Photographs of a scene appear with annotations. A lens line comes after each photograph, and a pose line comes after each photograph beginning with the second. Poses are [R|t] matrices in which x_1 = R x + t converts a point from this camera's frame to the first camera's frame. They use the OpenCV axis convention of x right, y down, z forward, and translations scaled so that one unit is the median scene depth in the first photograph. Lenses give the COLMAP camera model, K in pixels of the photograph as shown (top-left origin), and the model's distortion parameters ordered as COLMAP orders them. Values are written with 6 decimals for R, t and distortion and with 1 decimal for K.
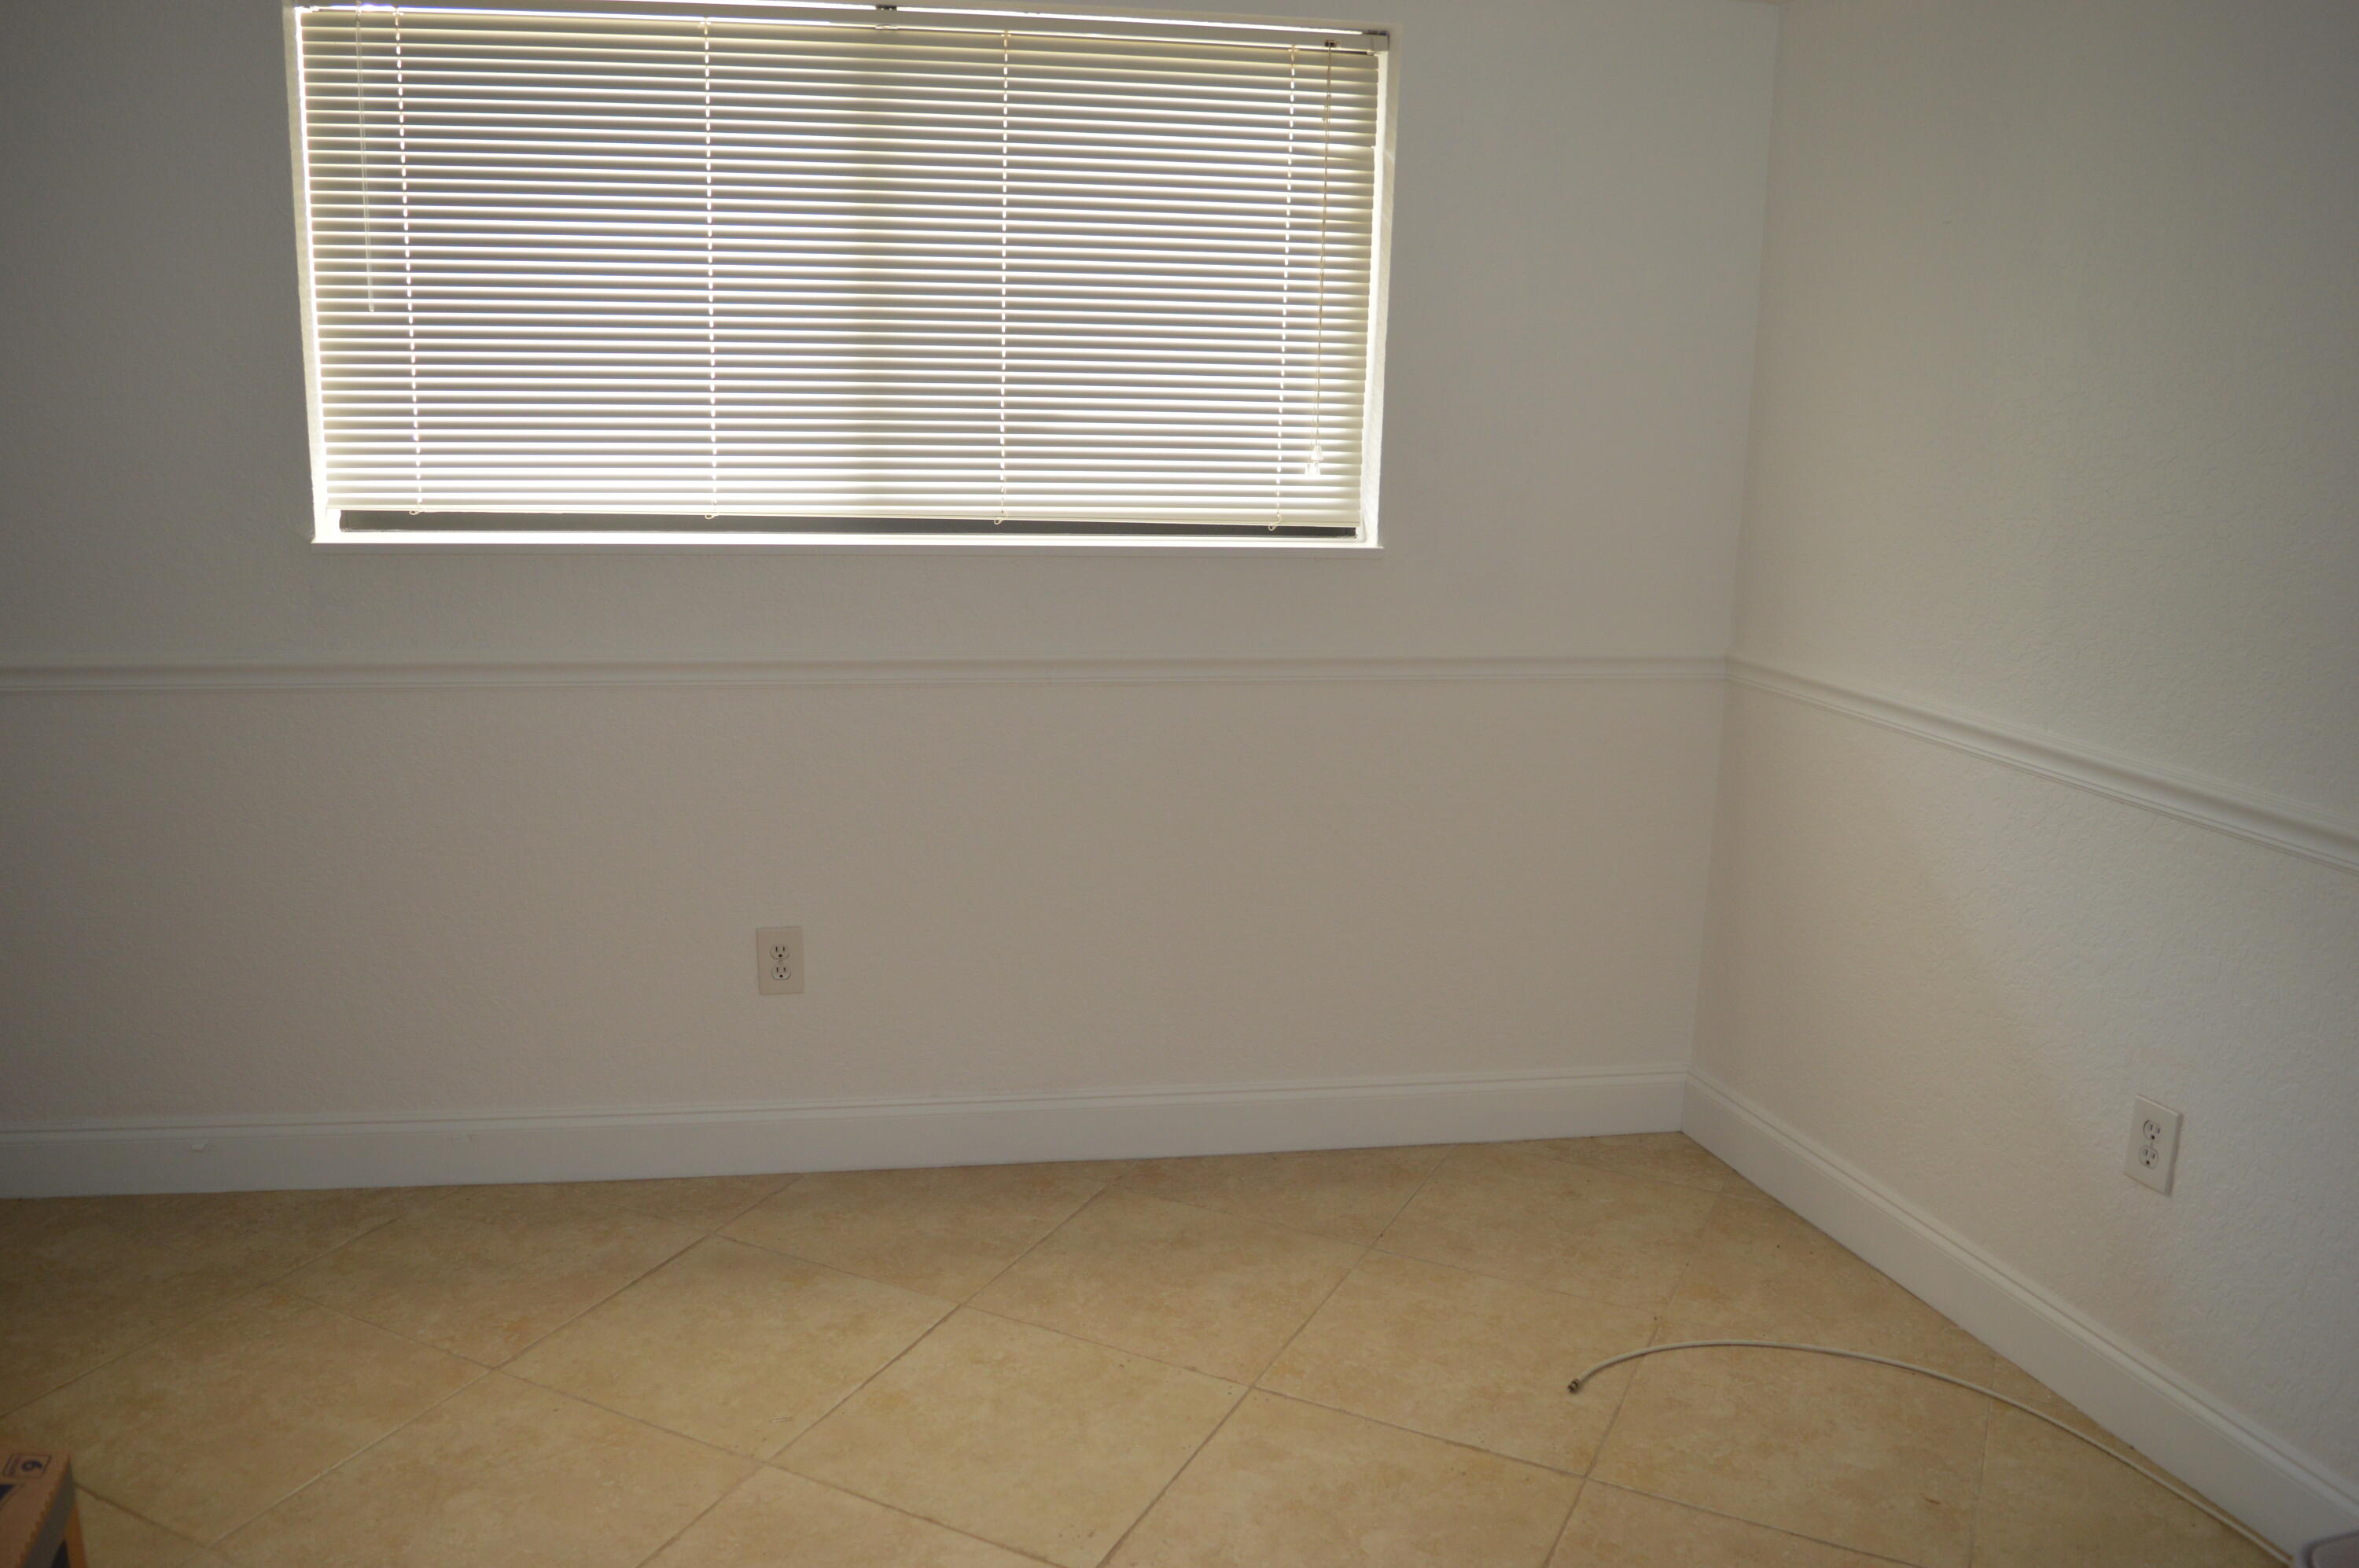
lens RADIAL K [[1865.5, 0, 1179.5], [0, 1865.5, 784.0], [0, 0, 1]] dist [-0.091426, 0.007583]
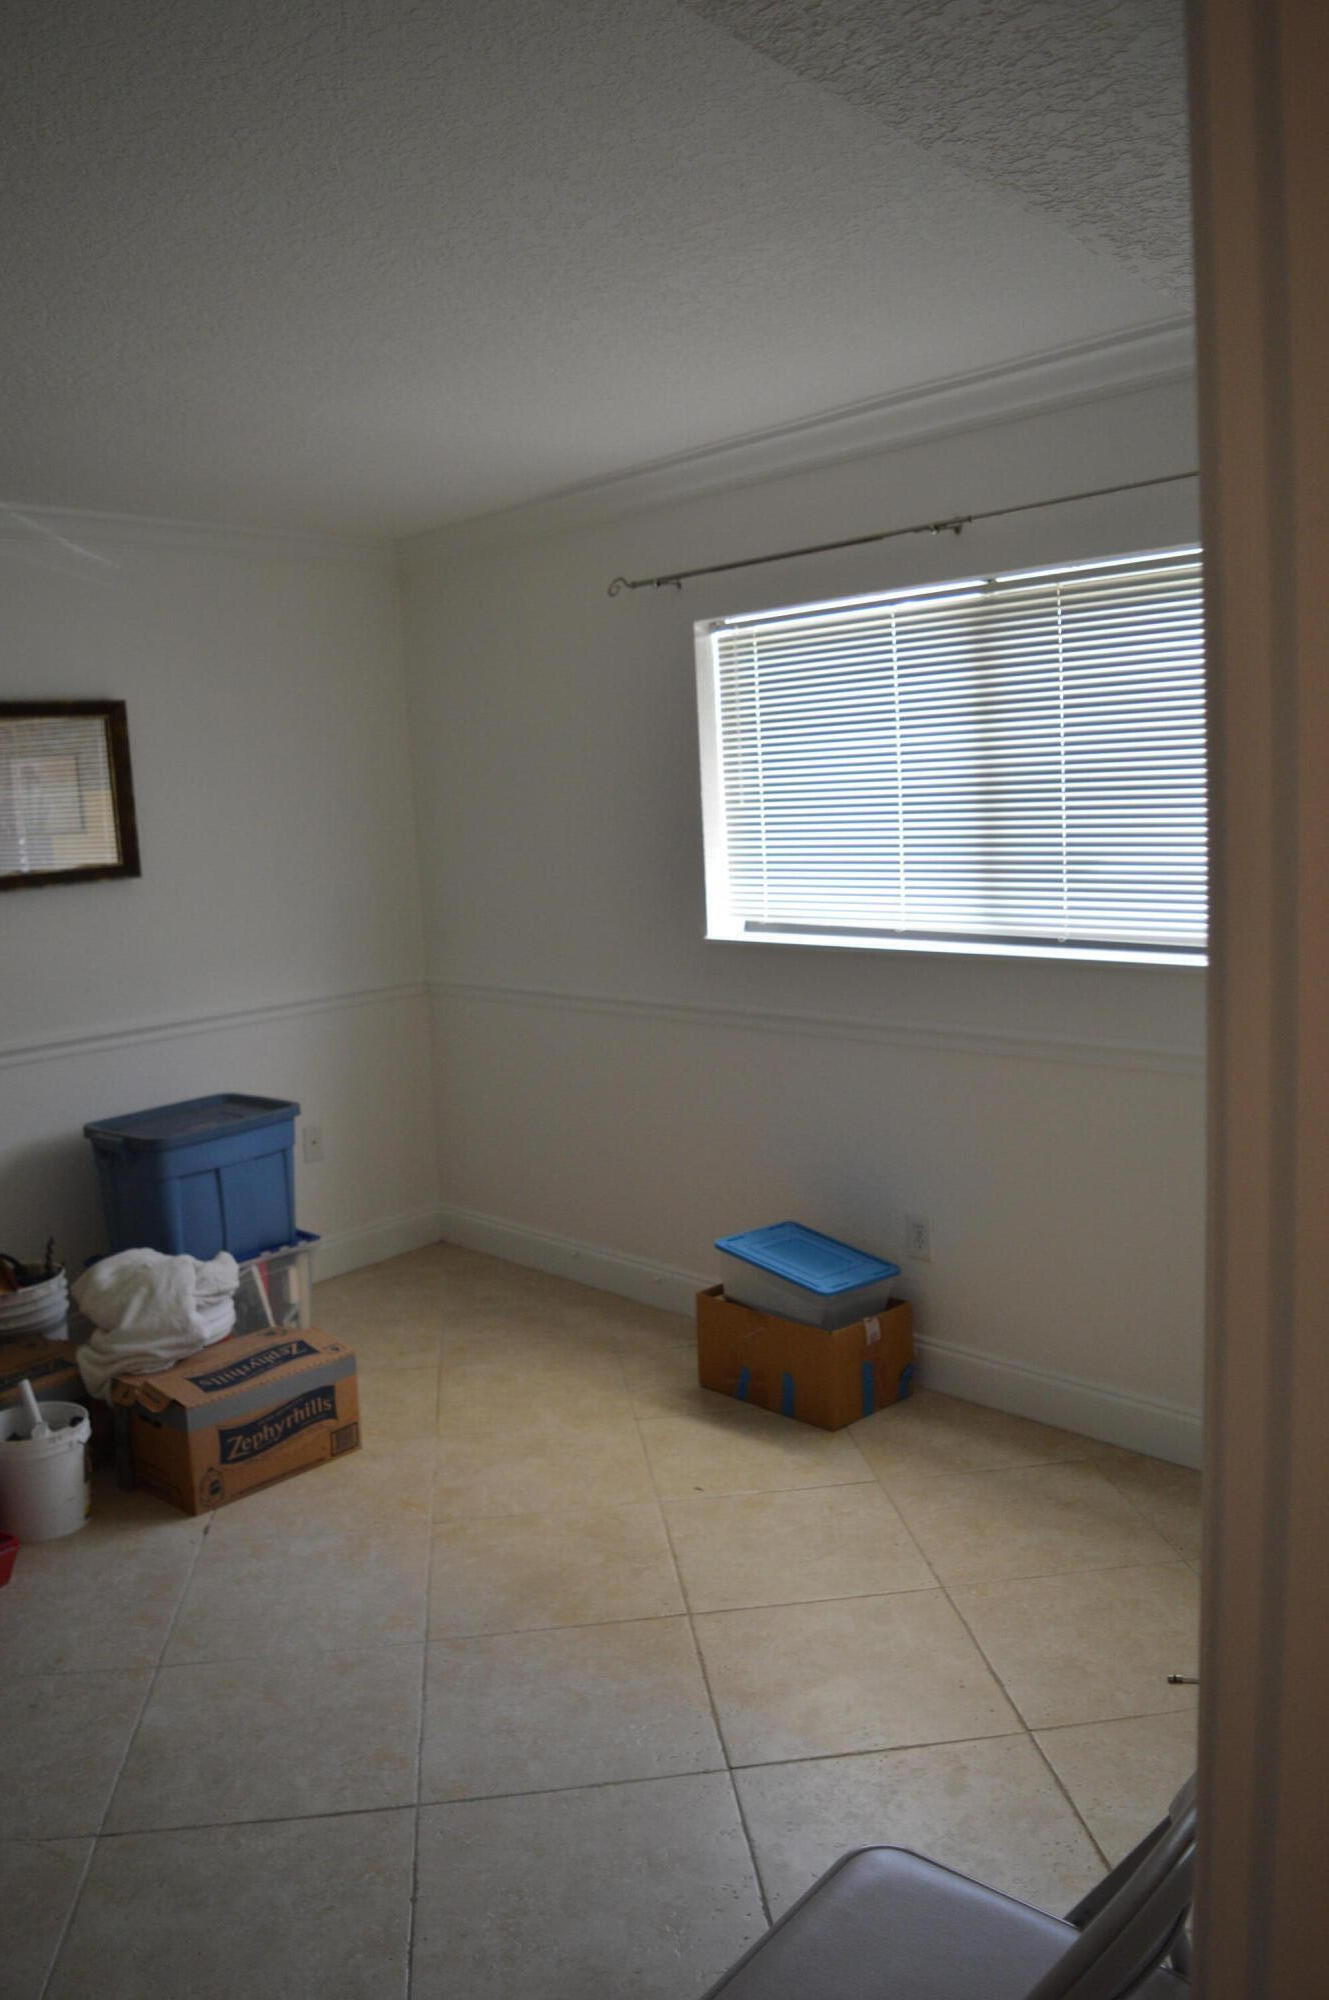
lens RADIAL K [[1659.9, 0, 664.5], [0, 1659.9, 1000.0], [0, 0, 1]] dist [-0.082065, 0.020482]
pose [[0.523753, 0.050719, -0.850359, 0.816826], [-0.151405, 0.987875, -0.034332, -0.013609], [0.838307, 0.146731, 0.525082, 0.148231]]
